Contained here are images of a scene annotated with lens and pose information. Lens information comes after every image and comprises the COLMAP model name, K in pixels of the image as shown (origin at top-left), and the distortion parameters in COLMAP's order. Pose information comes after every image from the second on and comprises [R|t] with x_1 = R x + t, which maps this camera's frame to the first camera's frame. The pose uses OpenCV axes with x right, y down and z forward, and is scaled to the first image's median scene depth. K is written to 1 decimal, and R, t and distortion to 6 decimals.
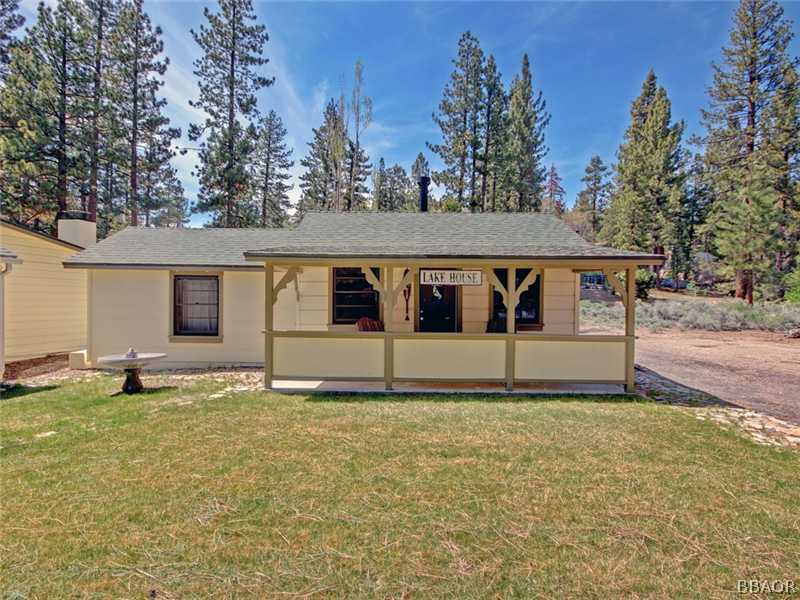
lens RADIAL K [[423.8, 0, 400.0], [0, 423.8, 300.0], [0, 0, 1]] dist [0.040779, -0.021276]
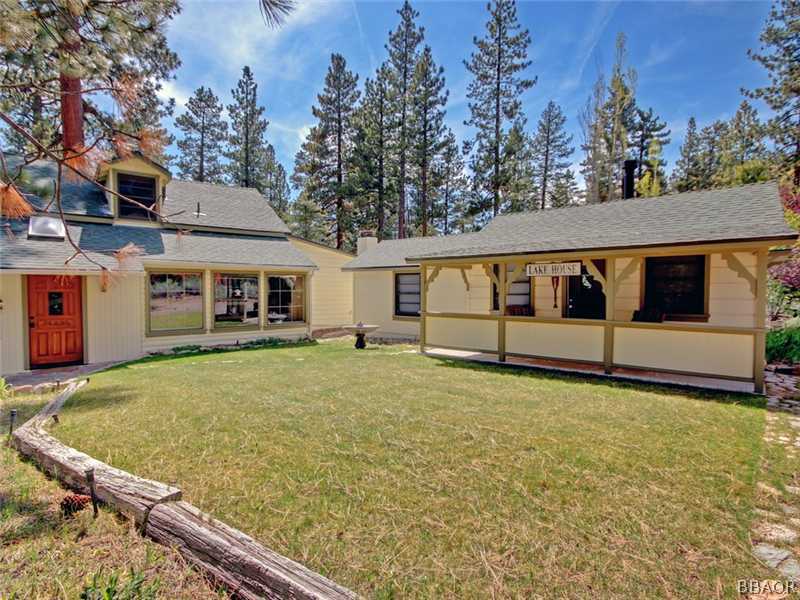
lens RADIAL K [[423.8, 0, 400.0], [0, 423.8, 300.0], [0, 0, 1]] dist [0.040779, -0.021276]
pose [[0.785917, 0.008186, -0.618278, 0.098090], [0.004186, 0.999819, 0.018559, 0.001276], [0.618318, -0.017174, 0.785740, -0.030893]]
